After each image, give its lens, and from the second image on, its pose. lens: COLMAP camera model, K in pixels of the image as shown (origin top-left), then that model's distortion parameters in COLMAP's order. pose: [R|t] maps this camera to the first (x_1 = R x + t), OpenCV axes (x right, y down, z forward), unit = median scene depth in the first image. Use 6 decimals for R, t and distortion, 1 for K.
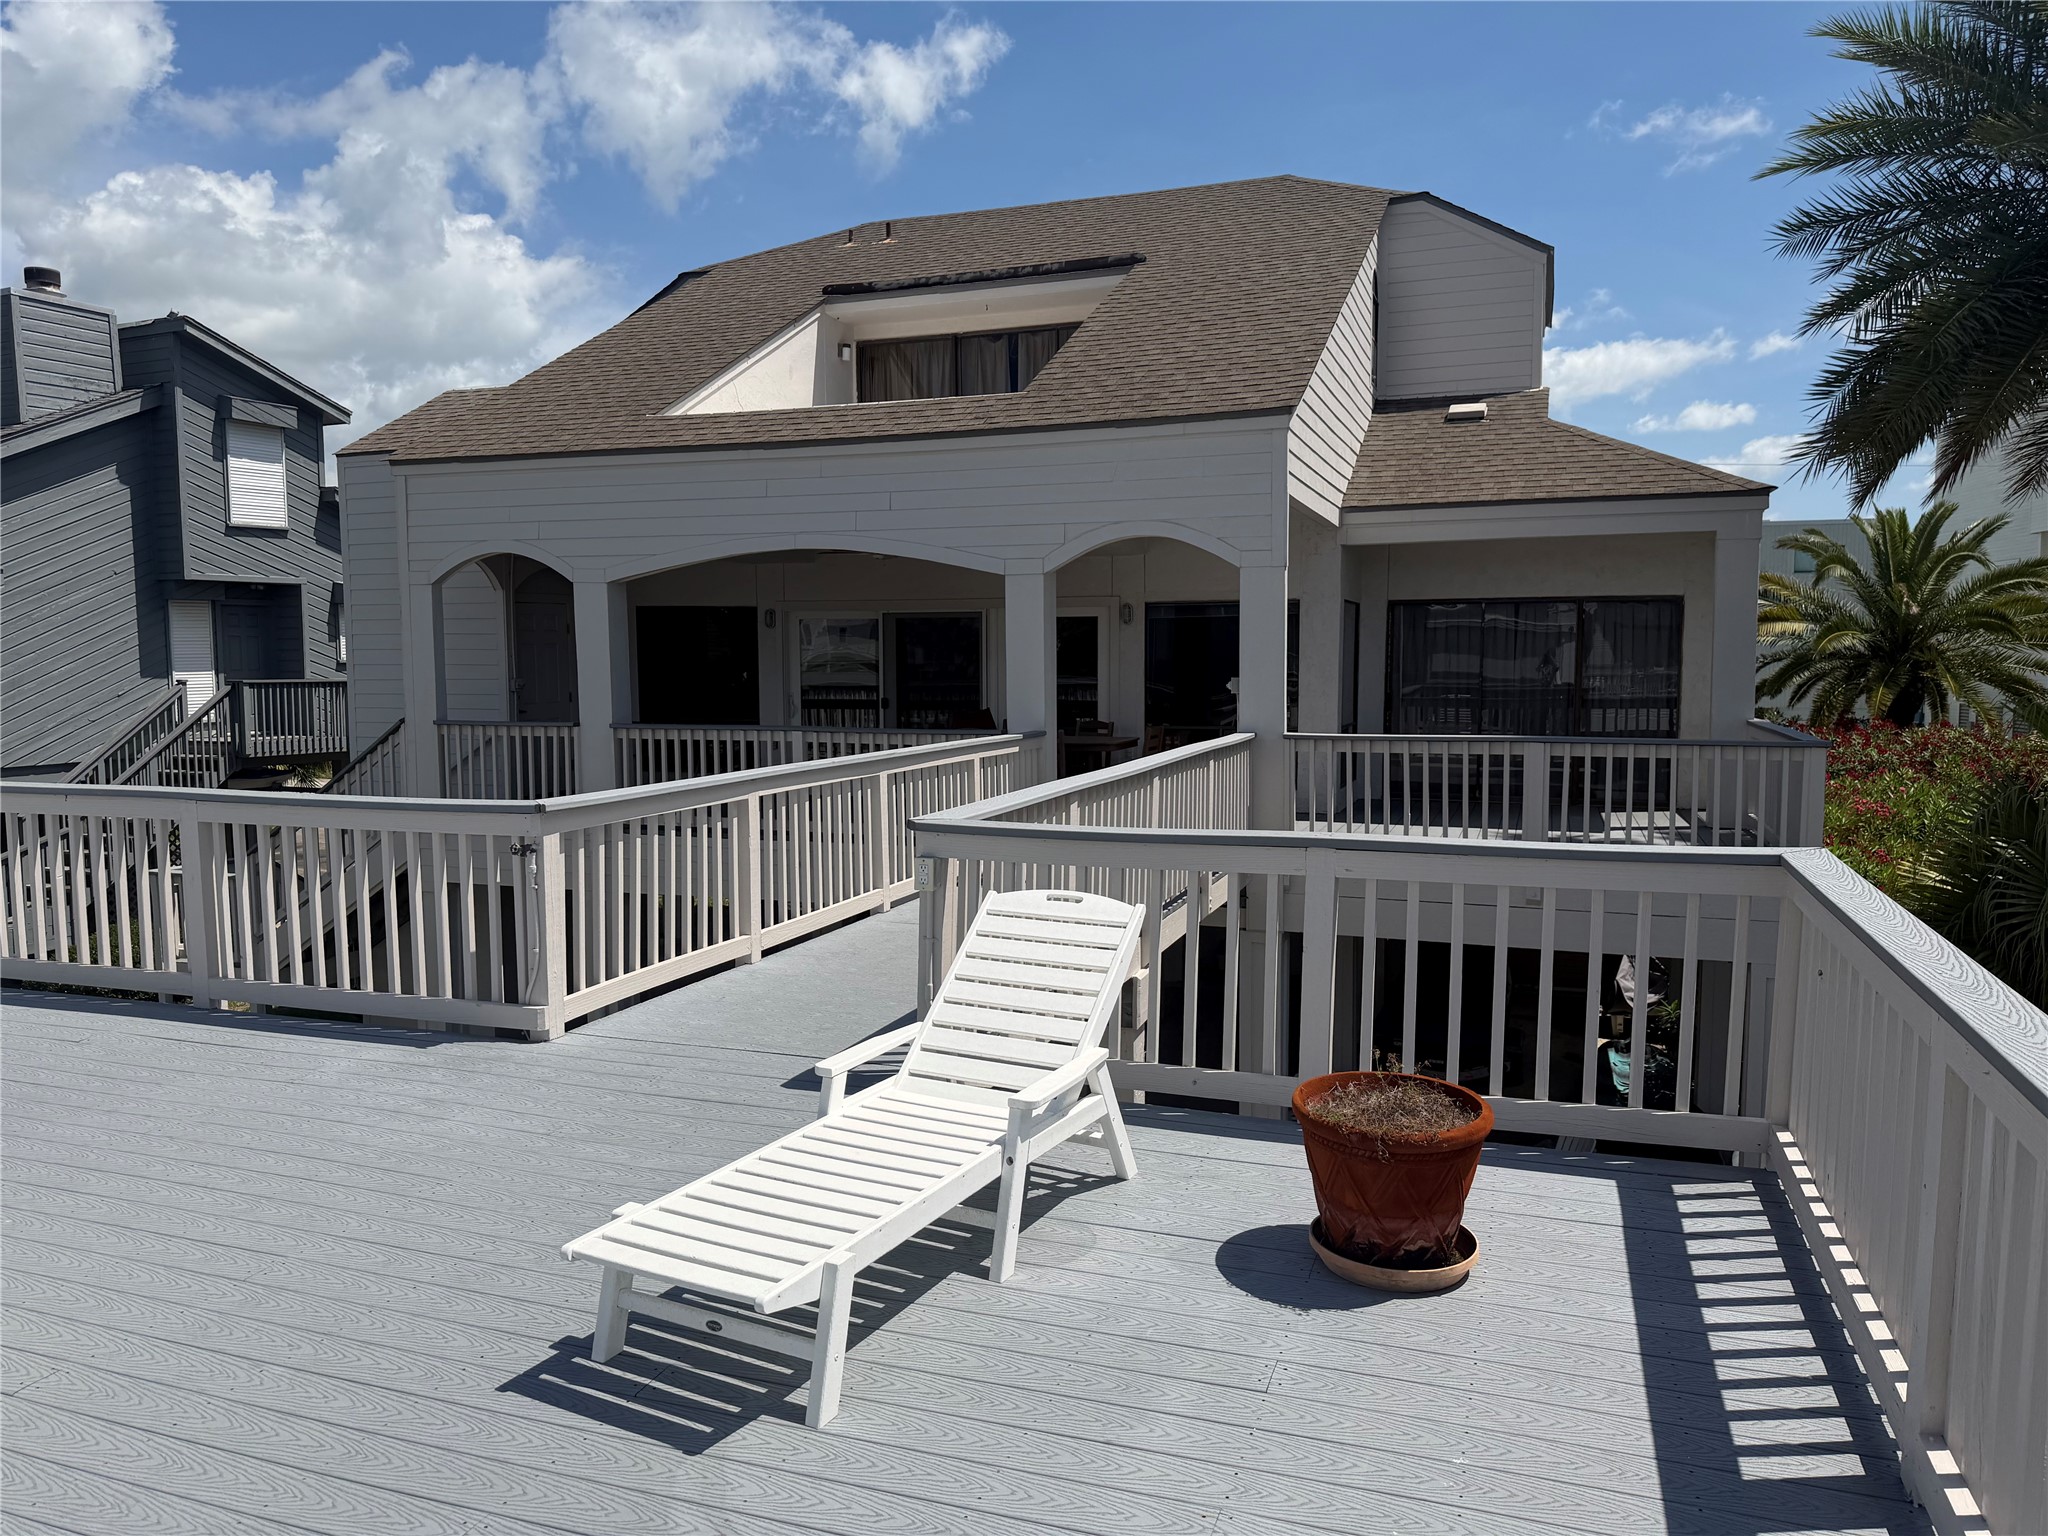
lens RADIAL K [[1434.7, 0, 1032.1], [0, 1434.7, 773.1], [0, 0, 1]] dist [0.028546, -0.043763]
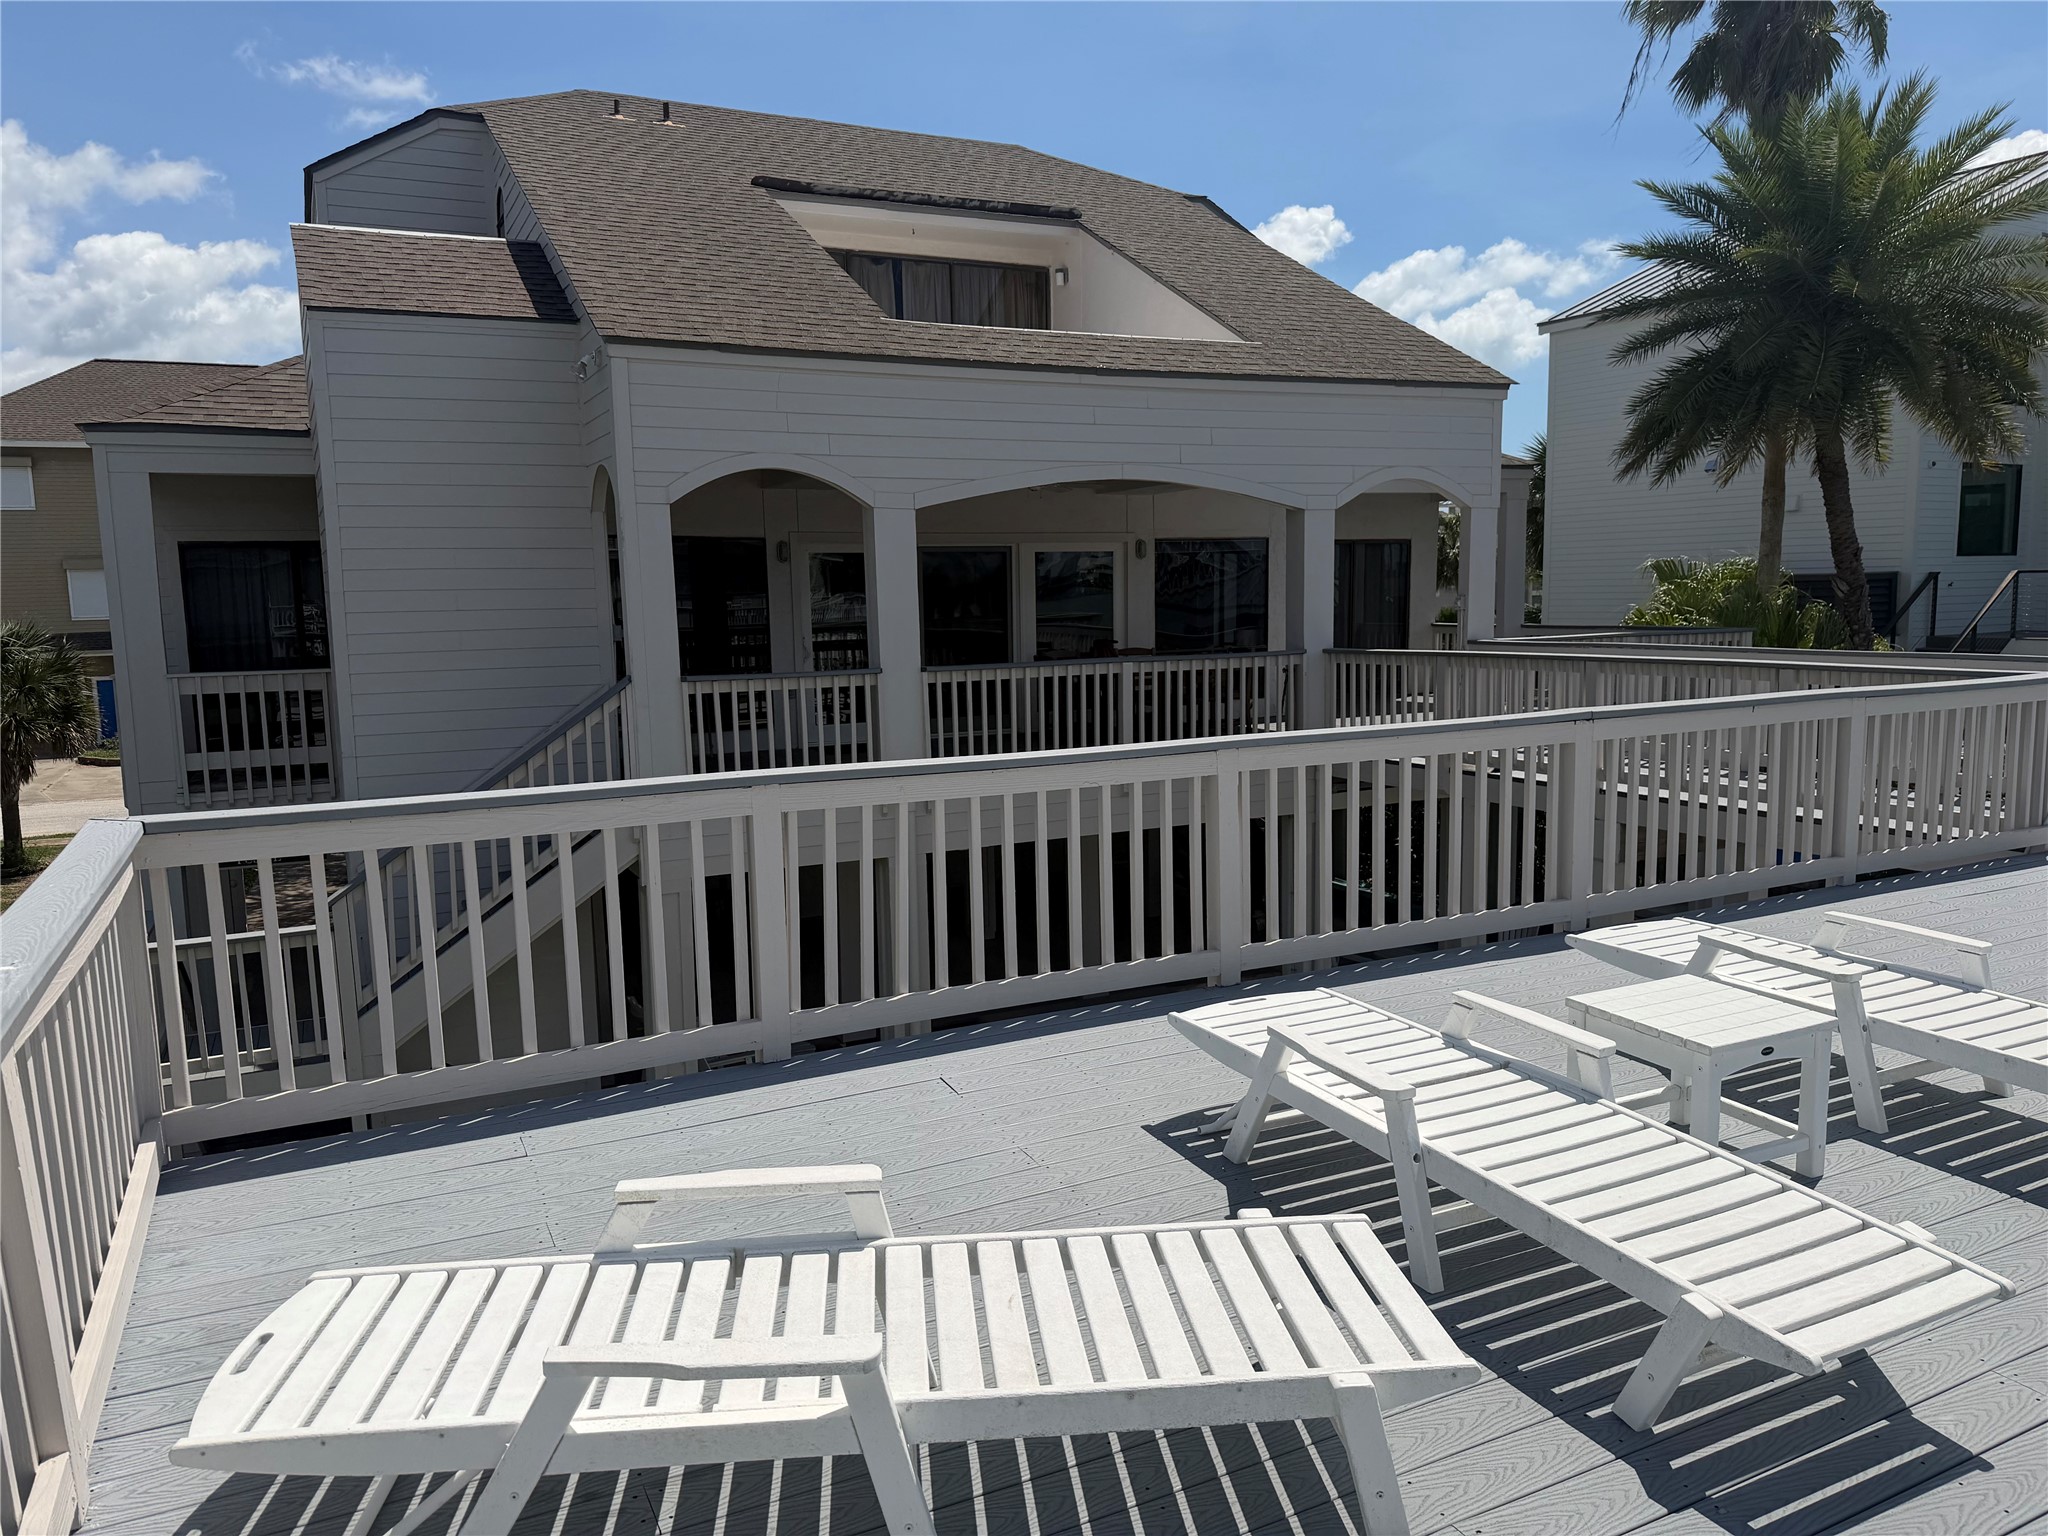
lens RADIAL K [[1434.7, 0, 1015.9], [0, 1434.7, 766.8], [0, 0, 1]] dist [0.028546, -0.043763]
pose [[0.697154, -0.100090, 0.709900, -0.726867], [0.082284, 0.994834, 0.059457, -0.017271], [-0.712183, 0.016963, 0.701788, 0.282850]]
